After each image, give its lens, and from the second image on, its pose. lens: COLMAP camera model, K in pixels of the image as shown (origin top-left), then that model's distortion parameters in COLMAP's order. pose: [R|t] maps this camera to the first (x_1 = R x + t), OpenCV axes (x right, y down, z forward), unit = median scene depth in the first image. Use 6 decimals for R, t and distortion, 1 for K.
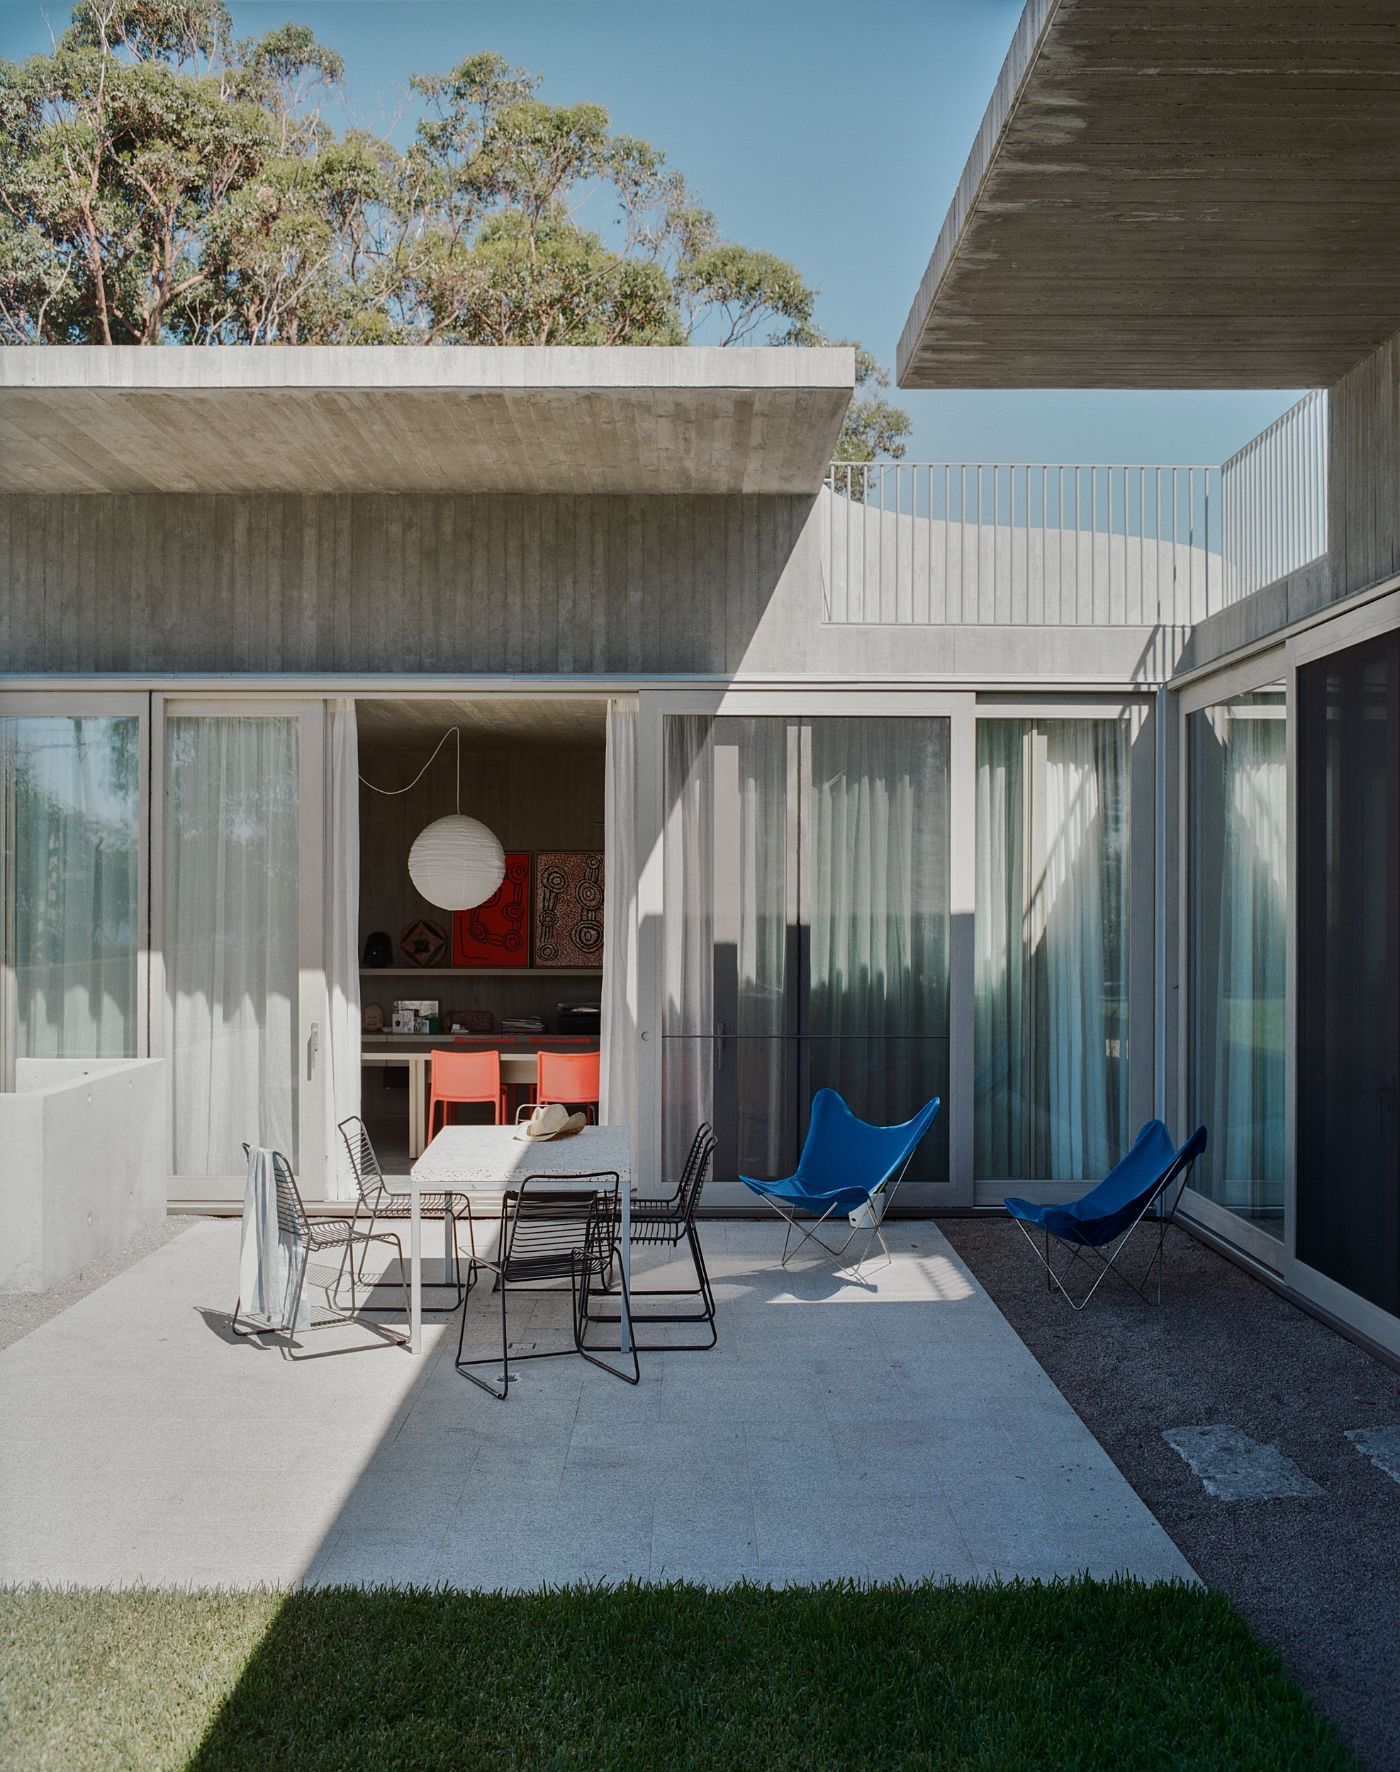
lens RADIAL K [[2063.8, 0, 785.5], [0, 2063.8, 882.9], [0, 0, 1]] dist [-0.000323, -0.007682]
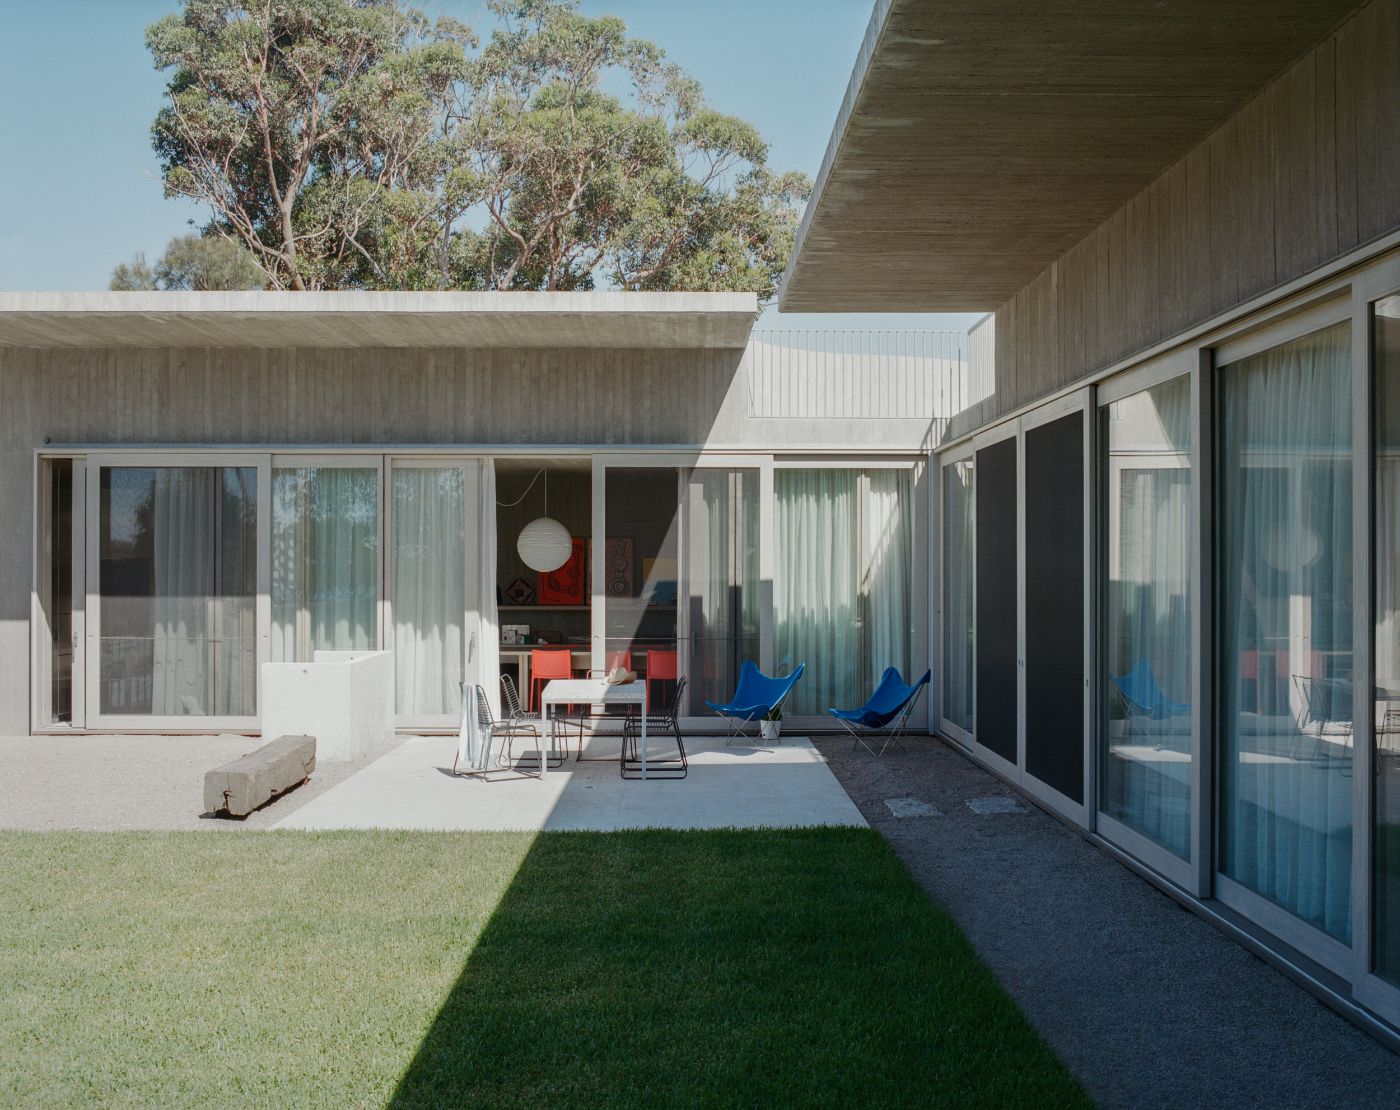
lens RADIAL K [[1630.6, 0, 927.4], [0, 1630.6, 558.0], [0, 0, 1]] dist [-0.000323, -0.007682]
pose [[0.994999, -0.001657, 0.099872, 0.032299], [0.001137, 0.999985, 0.005265, -0.006453], [-0.099880, -0.005125, 0.994986, -0.495181]]
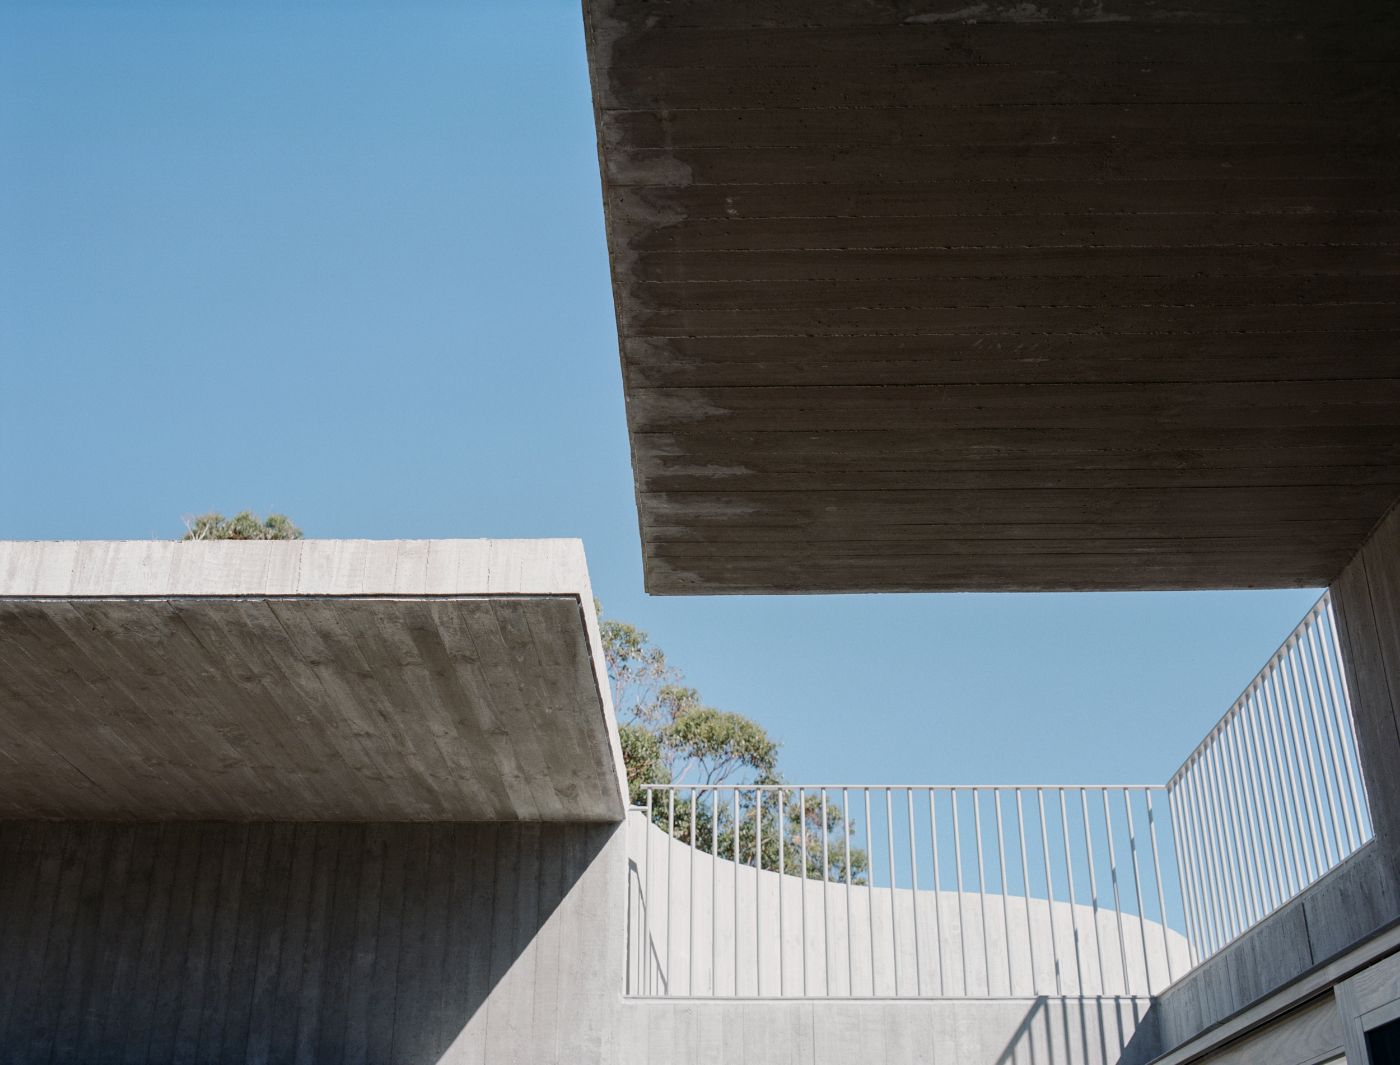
lens RADIAL K [[1617.8, 0, 666.2], [0, 1617.8, 531.9], [0, 0, 1]] dist [-0.061550, 0.058455]
pose [[0.996577, -0.027804, -0.077851, 0.081267], [-0.008083, 0.904452, -0.426500, -0.034930], [0.082271, 0.425669, 0.901131, 0.439014]]
